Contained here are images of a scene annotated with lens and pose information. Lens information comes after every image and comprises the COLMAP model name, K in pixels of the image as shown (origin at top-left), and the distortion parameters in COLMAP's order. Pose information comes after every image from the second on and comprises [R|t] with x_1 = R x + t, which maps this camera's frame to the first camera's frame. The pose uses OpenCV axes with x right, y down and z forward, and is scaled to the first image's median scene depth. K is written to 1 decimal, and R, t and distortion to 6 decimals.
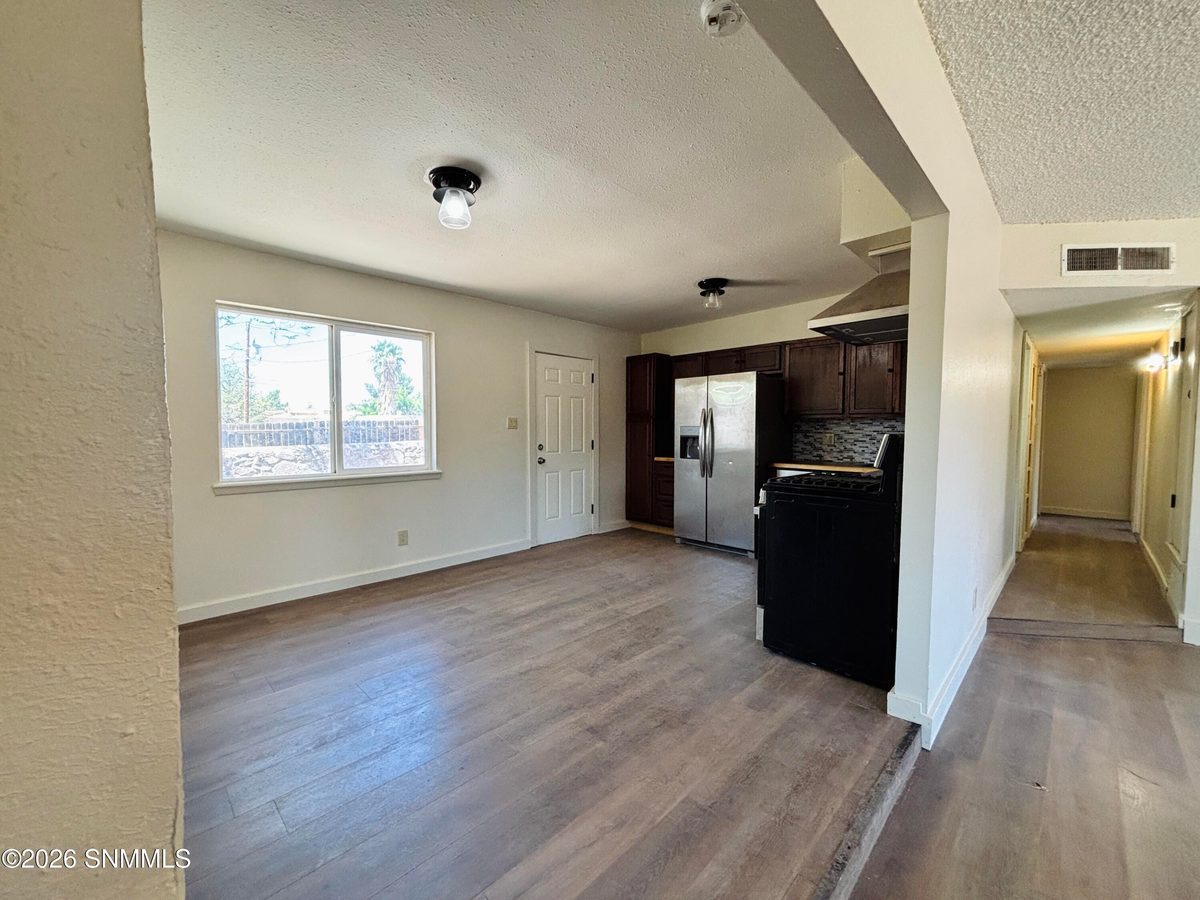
lens RADIAL K [[483.2, 0, 584.9], [0, 483.2, 450.7], [0, 0, 1]] dist [0.000730, -0.000079]
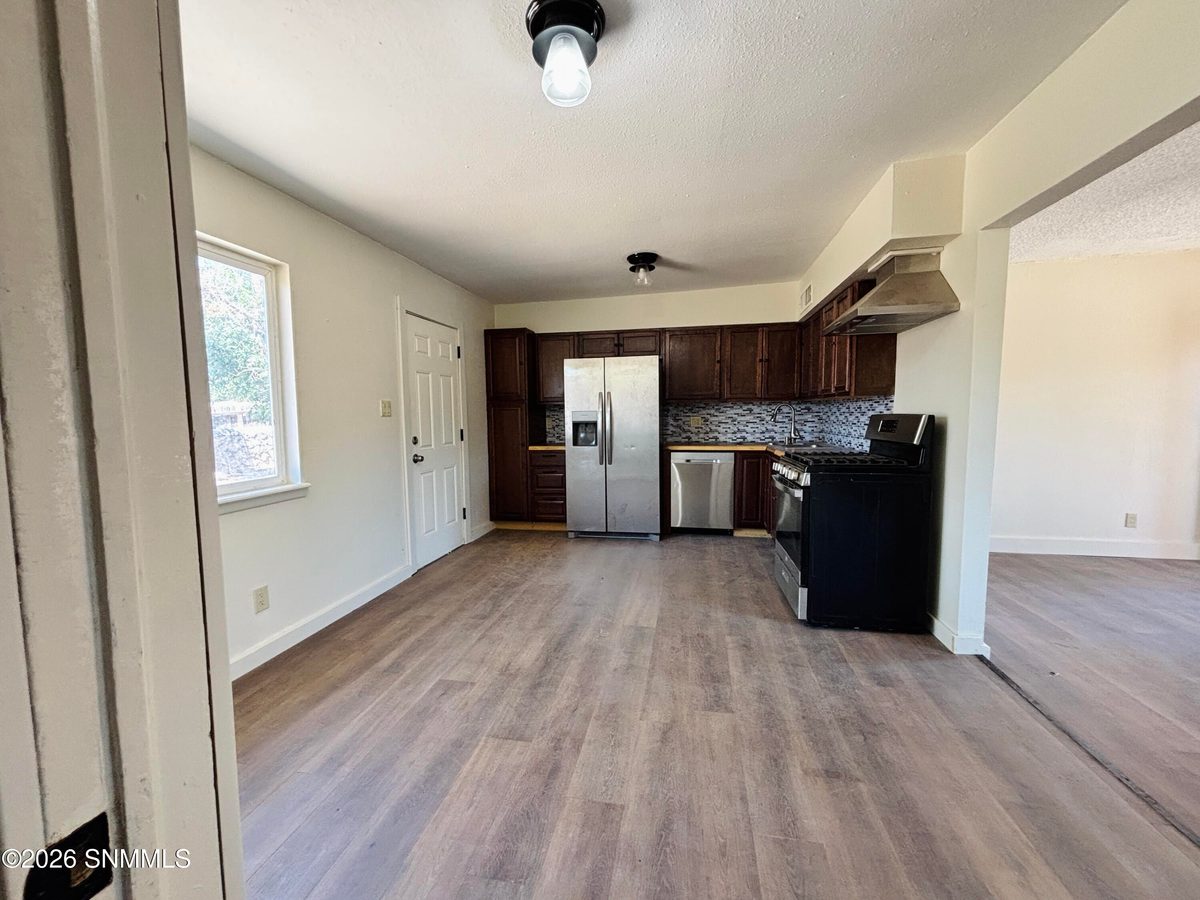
lens RADIAL K [[491.9, 0, 600.0], [0, 491.9, 450.0], [0, 0, 1]] dist [-0.000382, -0.000239]
pose [[0.821743, -0.053537, 0.567338, -0.313795], [0.038111, 0.998511, 0.039023, -0.012197], [-0.568582, -0.010445, 0.822560, 0.219018]]
